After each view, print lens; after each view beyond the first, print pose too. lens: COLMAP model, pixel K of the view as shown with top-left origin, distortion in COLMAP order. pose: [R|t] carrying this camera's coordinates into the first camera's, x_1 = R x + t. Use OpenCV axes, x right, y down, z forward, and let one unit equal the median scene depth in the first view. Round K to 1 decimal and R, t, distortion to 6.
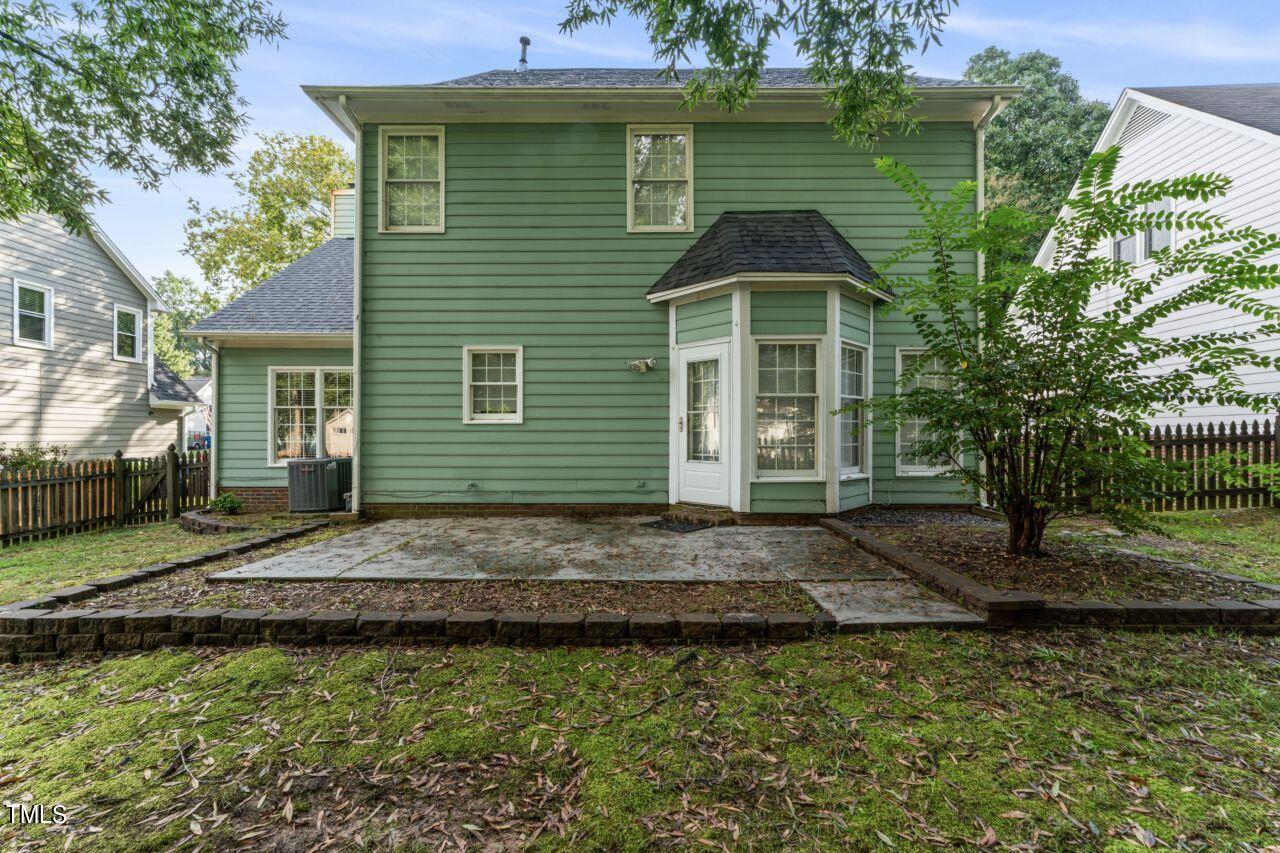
lens RADIAL K [[540.0, 0, 640.3], [0, 540.0, 432.5], [0, 0, 1]] dist [-0.010150, 0.000014]
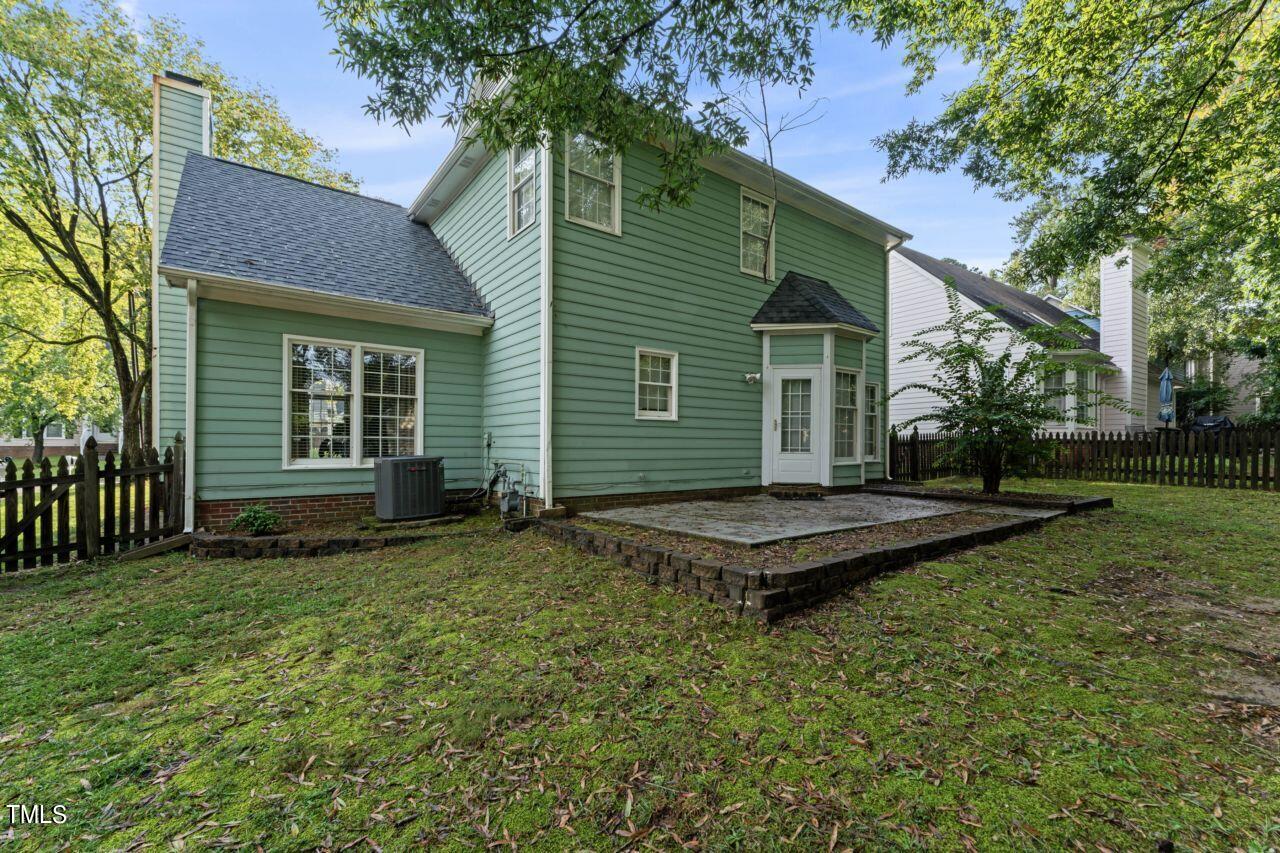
lens RADIAL K [[540.0, 0, 640.0], [0, 540.0, 447.0], [0, 0, 1]] dist [-0.010150, 0.000014]
pose [[0.786322, 0.003278, 0.617808, -0.990165], [-0.004396, 0.999990, 0.000290, 0.038996], [-0.617801, -0.002944, 0.786329, 0.151979]]
